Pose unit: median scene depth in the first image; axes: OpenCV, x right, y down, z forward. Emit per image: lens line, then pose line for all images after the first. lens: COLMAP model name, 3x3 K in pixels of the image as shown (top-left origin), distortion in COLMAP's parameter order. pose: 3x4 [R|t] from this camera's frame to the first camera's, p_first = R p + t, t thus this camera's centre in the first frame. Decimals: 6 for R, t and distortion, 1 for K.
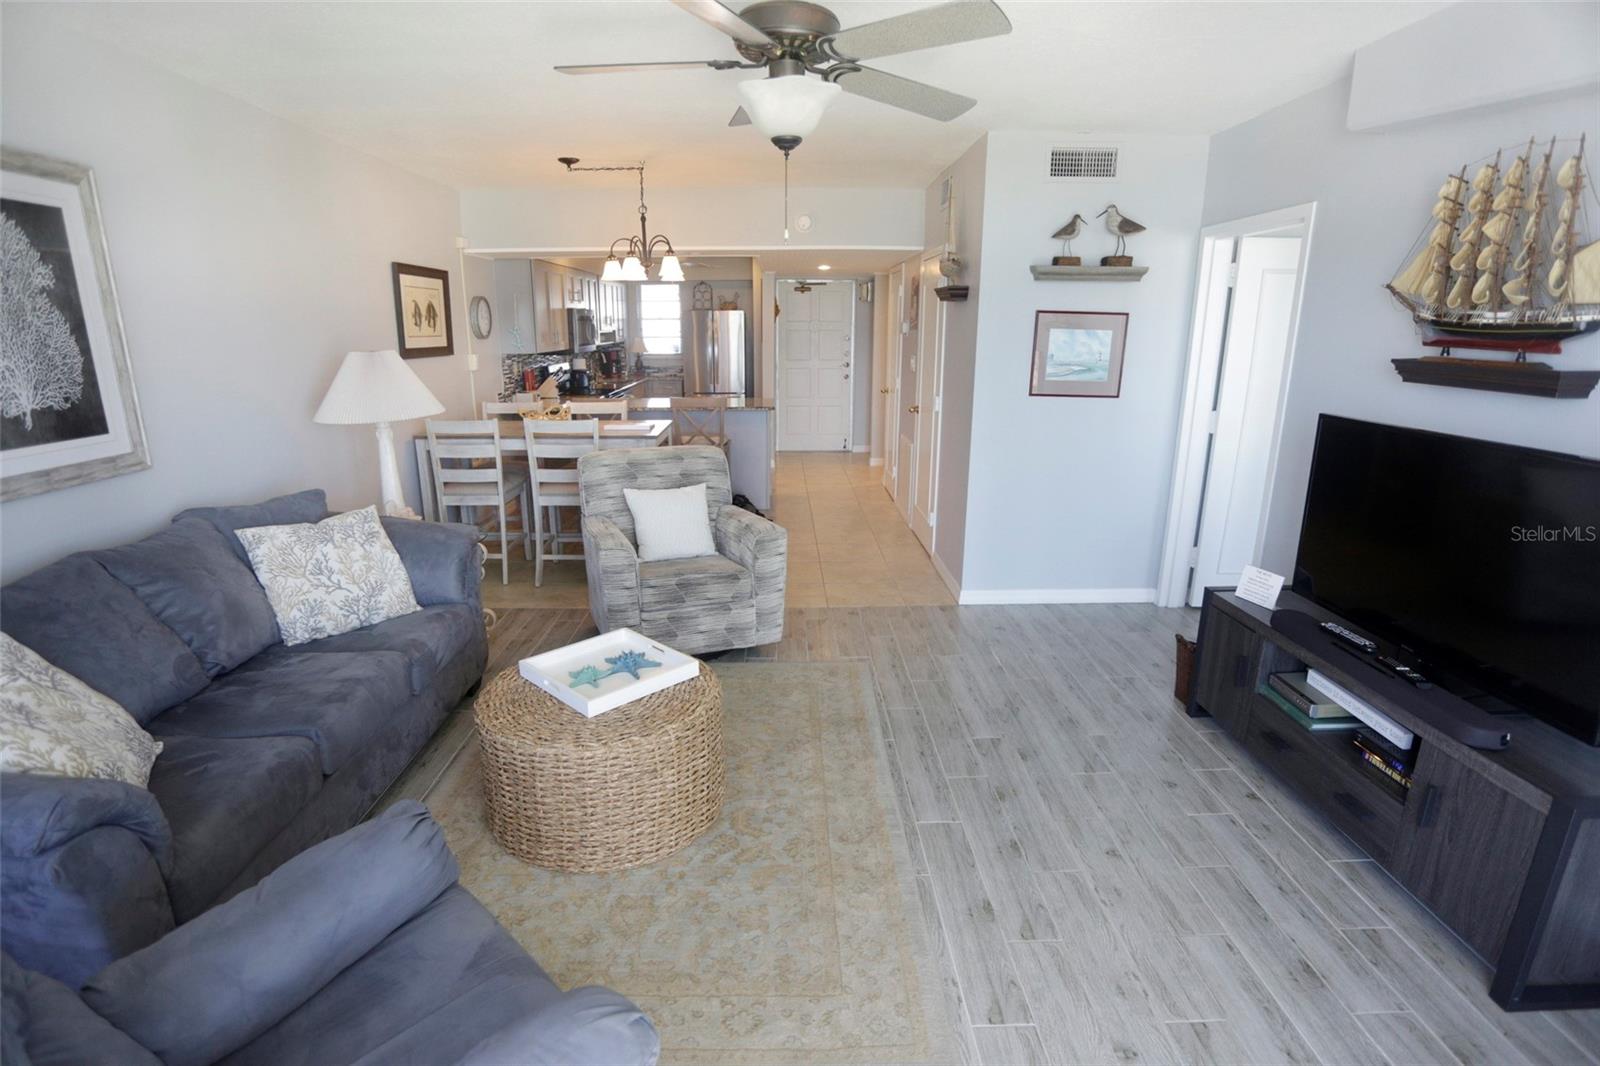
lens RADIAL K [[779.5, 0, 800.0], [0, 779.5, 533.0], [0, 0, 1]] dist [-0.003771, -0.000751]
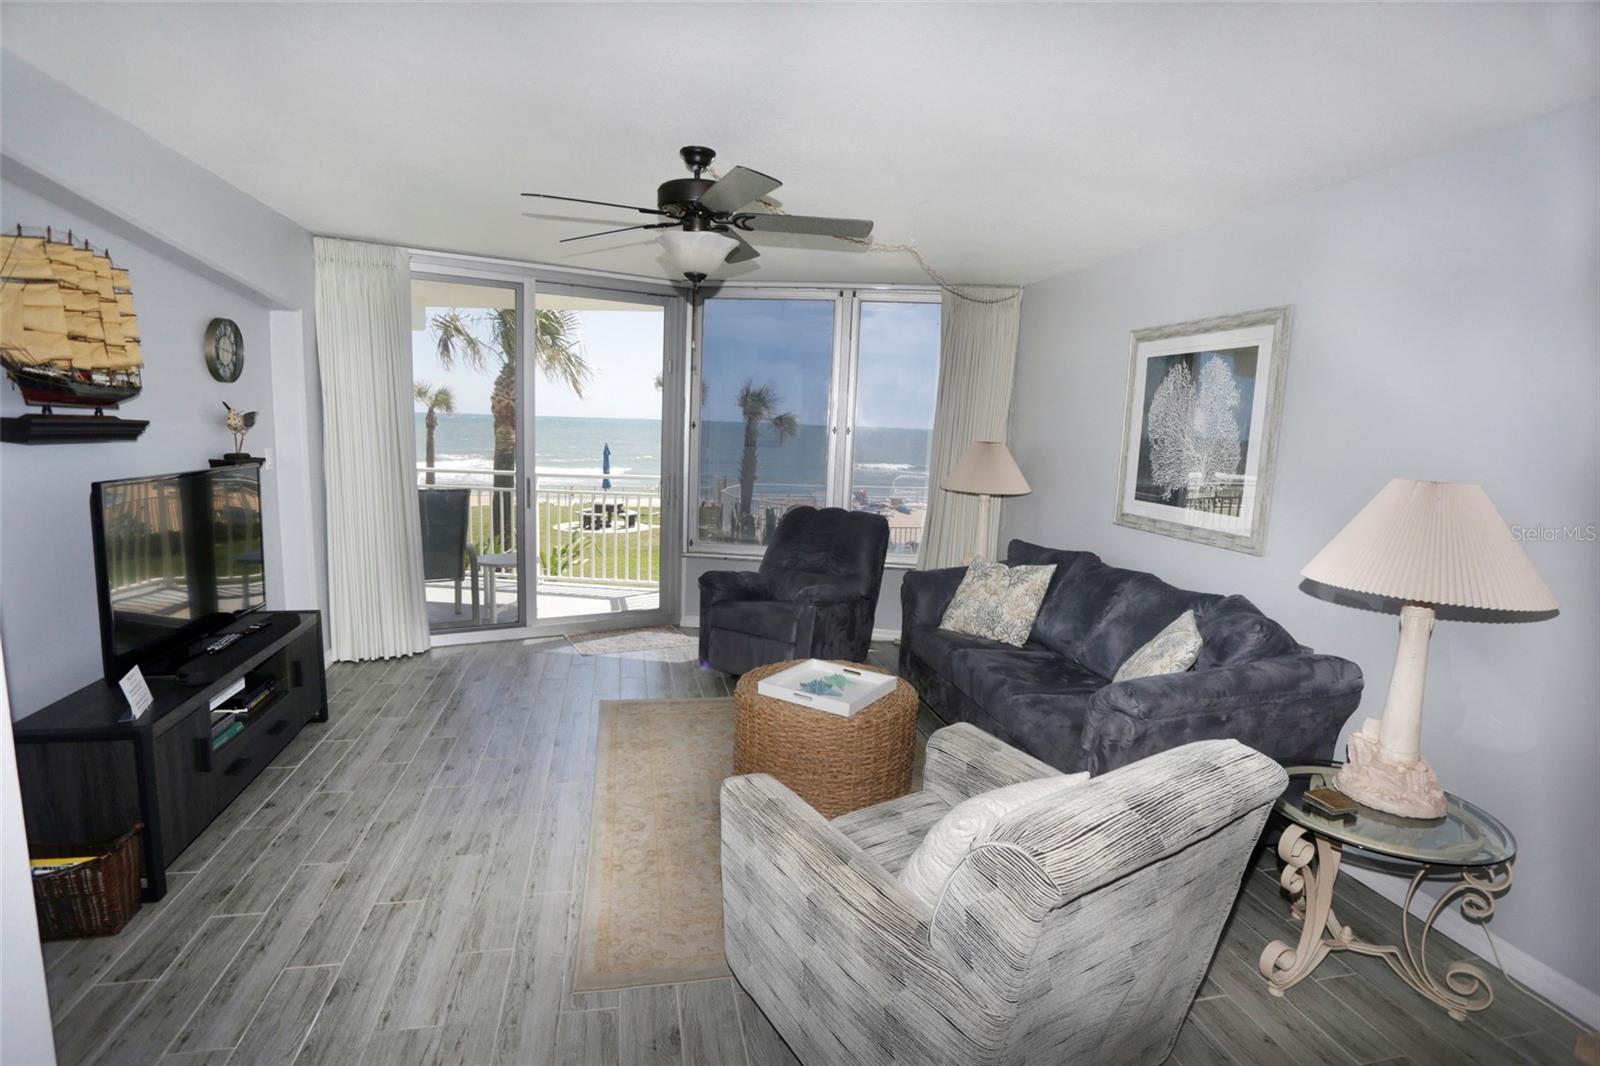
lens RADIAL K [[779.5, 0, 800.0], [0, 779.5, 533.0], [0, 0, 1]] dist [-0.003771, -0.000751]
pose [[-0.979104, -0.008726, -0.203173, 0.067367], [-0.087987, 0.918901, 0.384550, -0.562940], [0.183341, 0.394391, -0.900468, 2.151282]]
